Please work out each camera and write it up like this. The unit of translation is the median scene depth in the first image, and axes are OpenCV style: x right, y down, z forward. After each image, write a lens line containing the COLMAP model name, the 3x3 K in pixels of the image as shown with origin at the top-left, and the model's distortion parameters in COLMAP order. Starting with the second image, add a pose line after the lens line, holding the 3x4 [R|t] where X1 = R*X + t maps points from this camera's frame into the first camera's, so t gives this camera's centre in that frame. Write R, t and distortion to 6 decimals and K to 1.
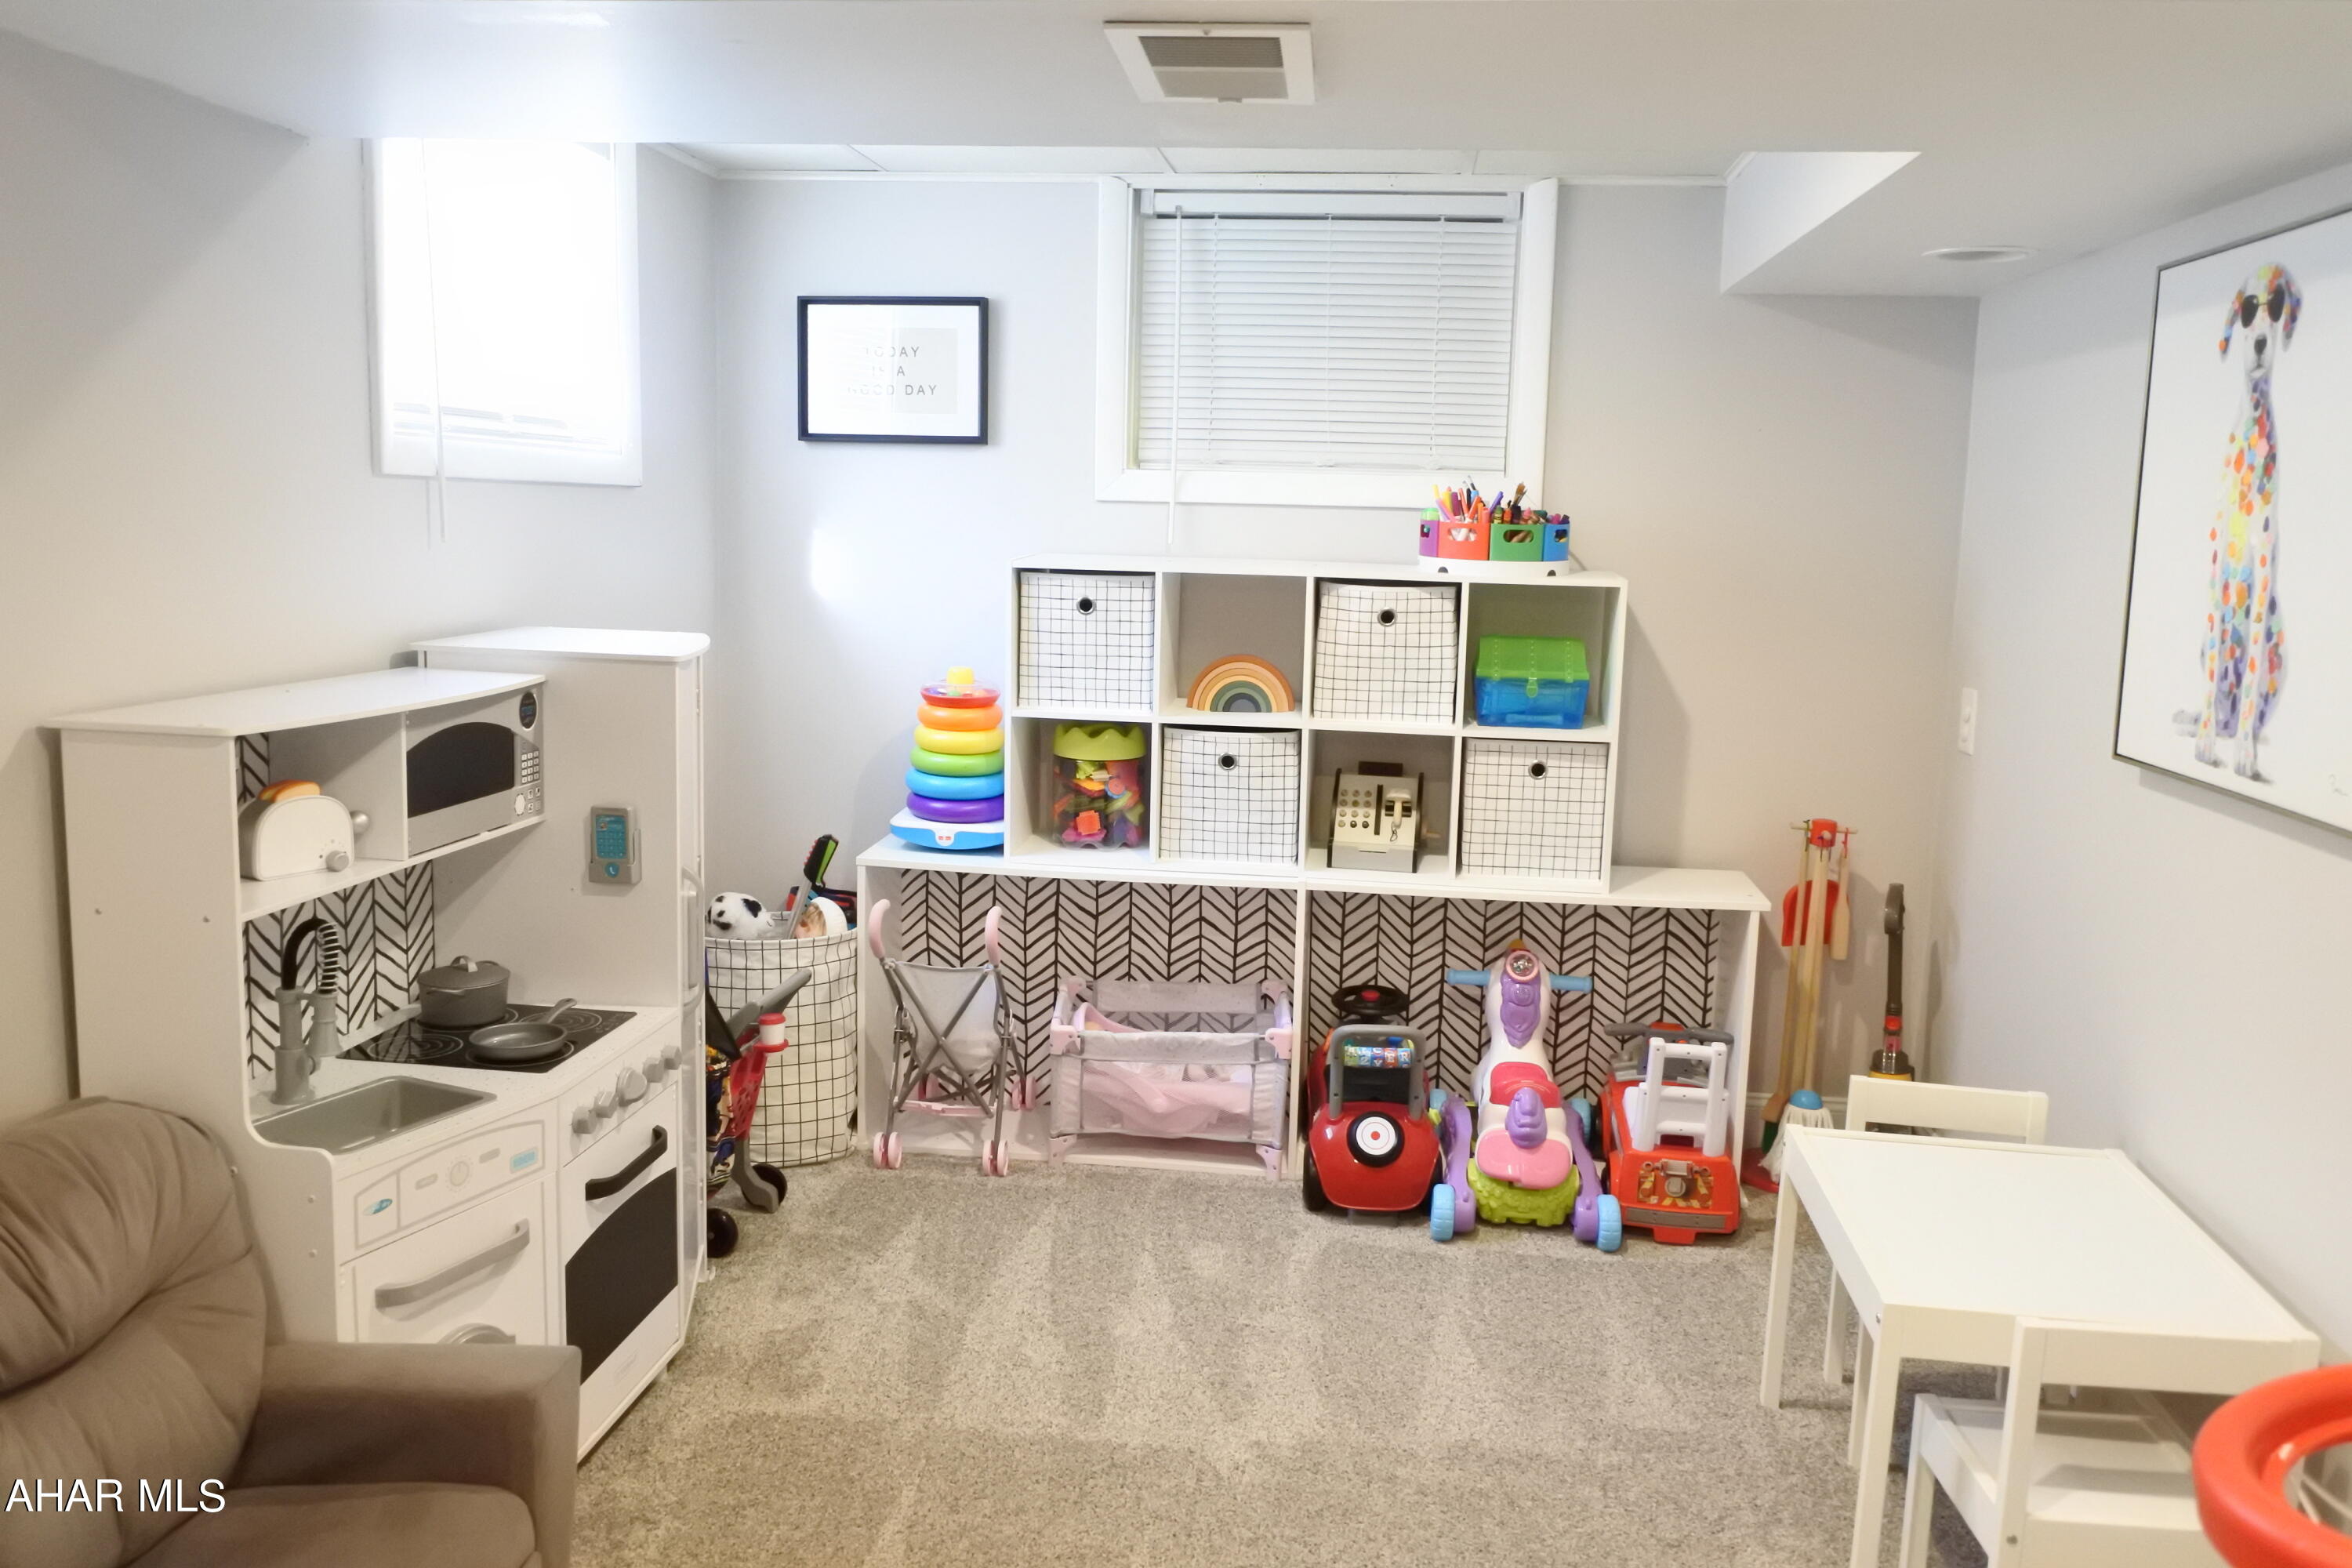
lens RADIAL K [[1832.1, 0, 1188.2], [0, 1832.1, 757.3], [0, 0, 1]] dist [0.004771, -0.007303]
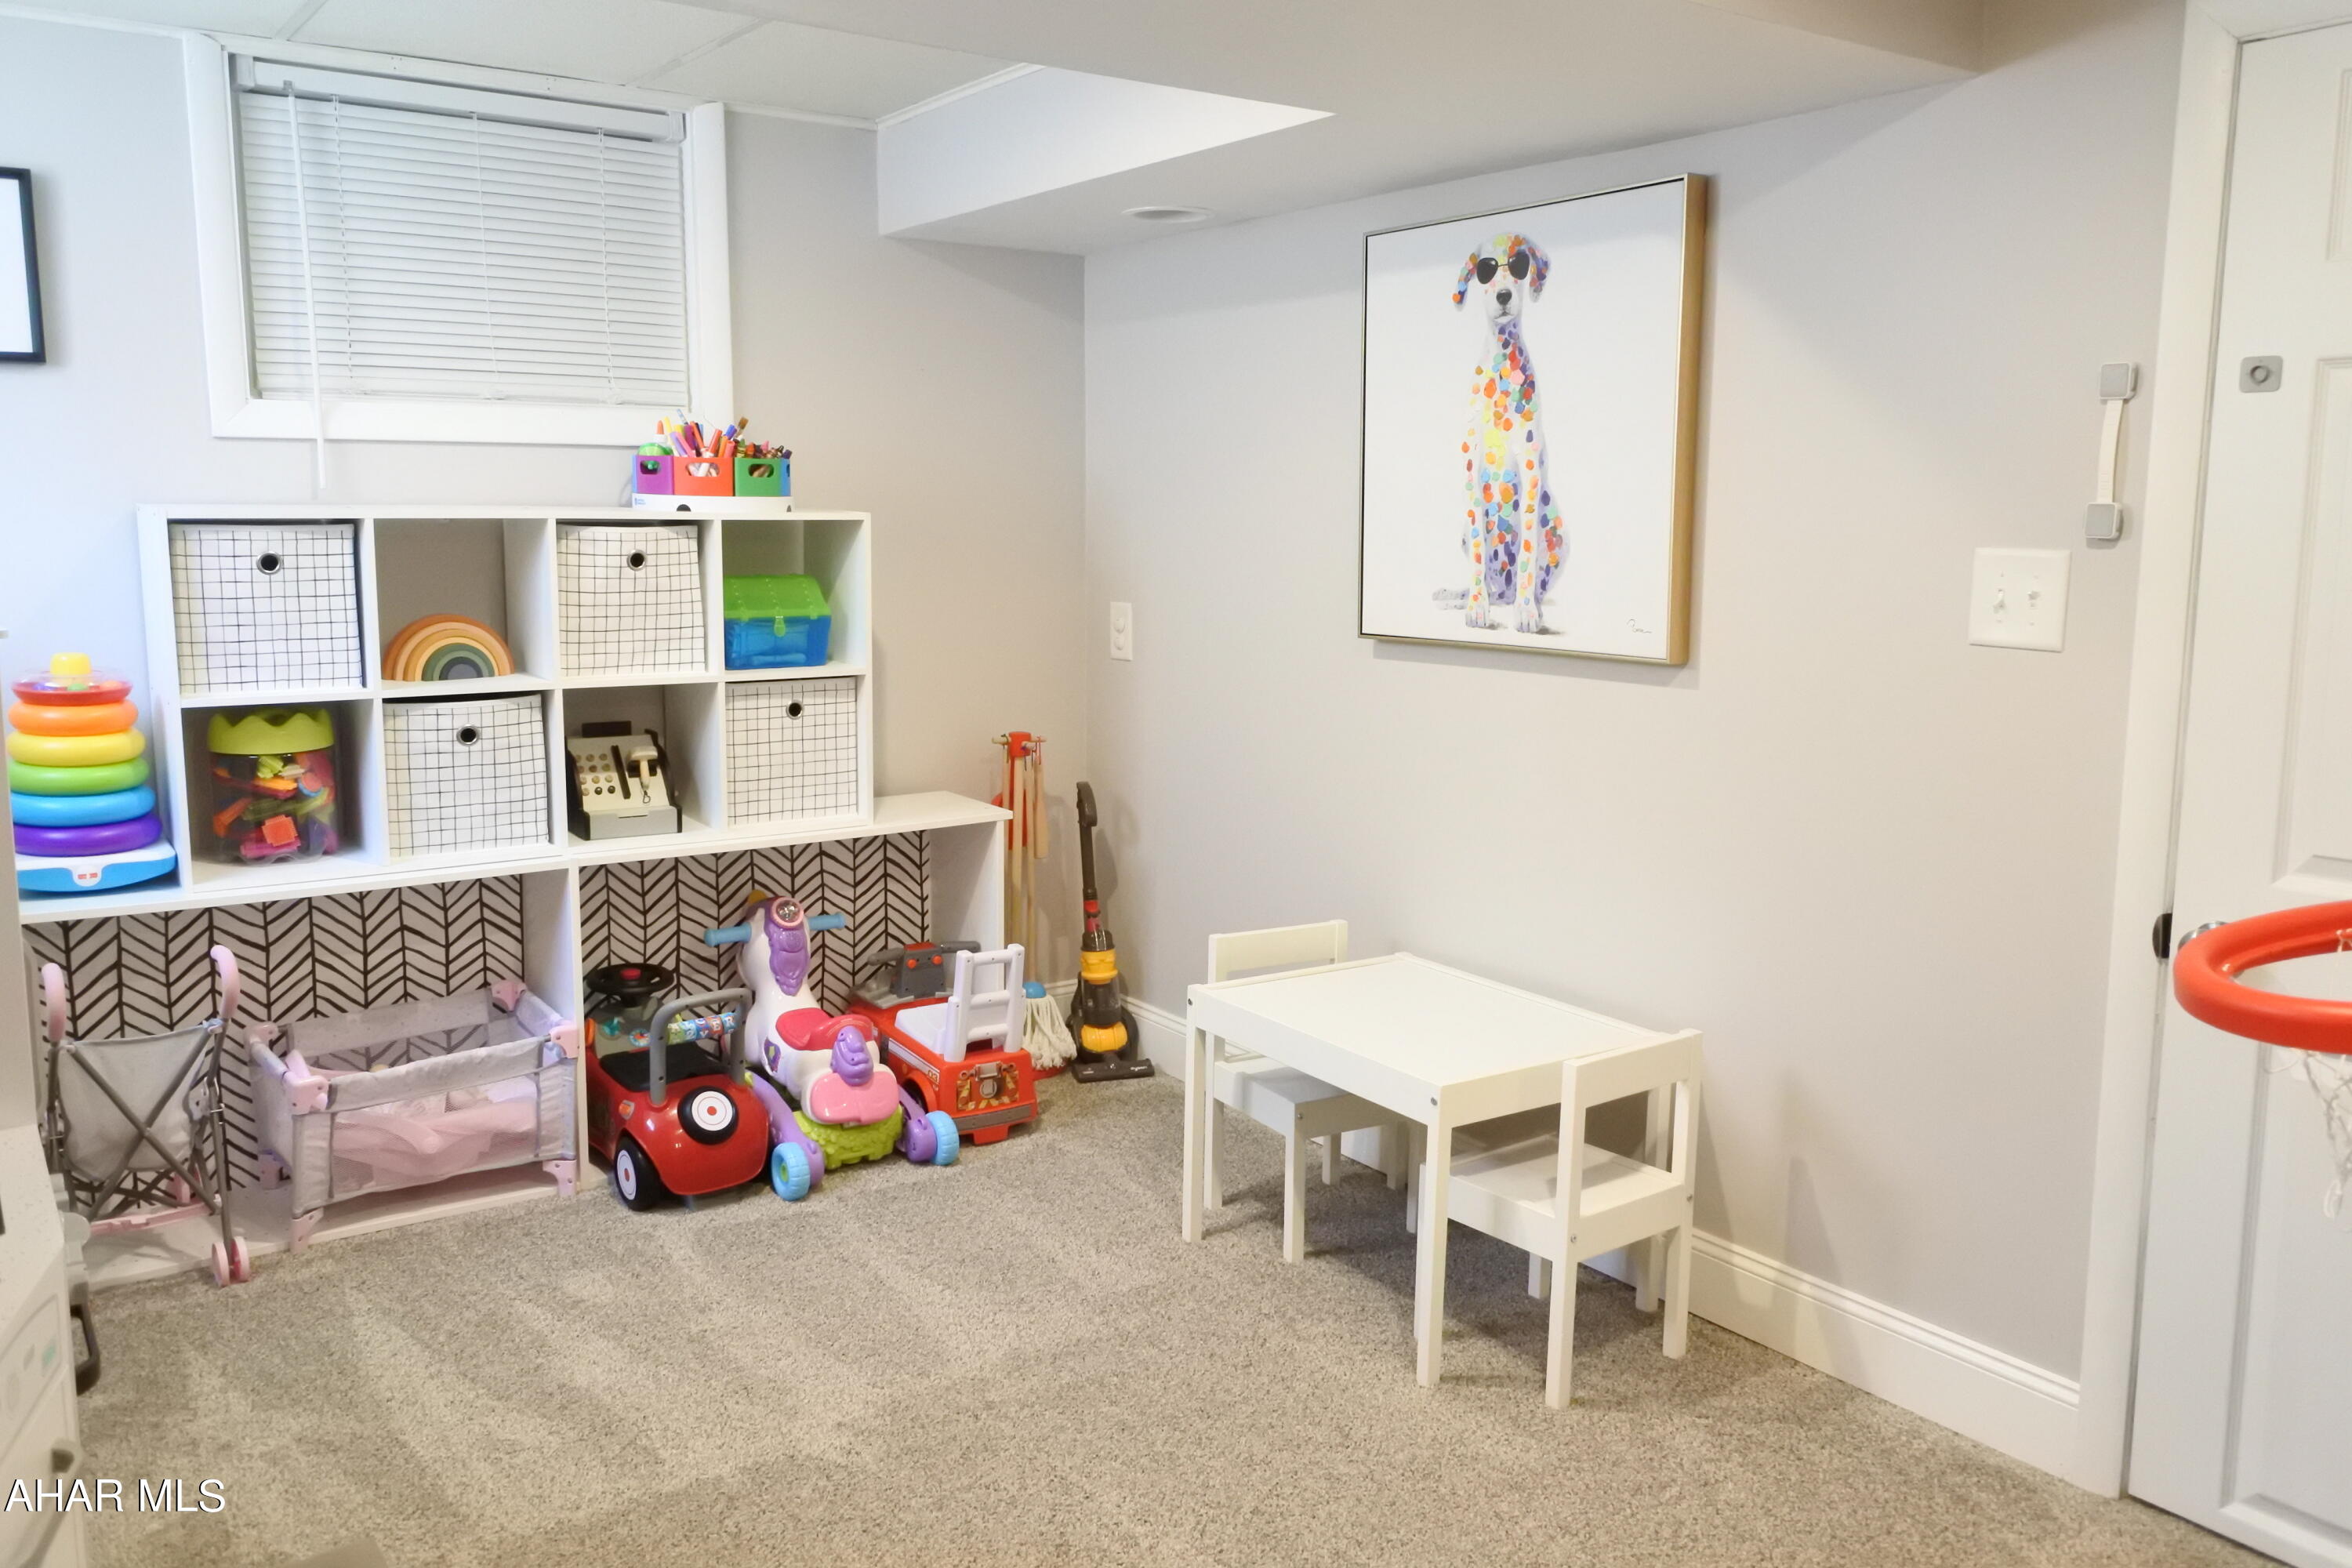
lens RADIAL K [[1832.1, 0, 1188.2], [0, 1832.1, 757.3], [0, 0, 1]] dist [0.004771, -0.007303]
pose [[0.745191, -0.112858, 0.657232, -0.296563], [0.105201, 0.993129, 0.051256, 0.004045], [-0.658501, 0.030946, 0.751943, 0.121801]]
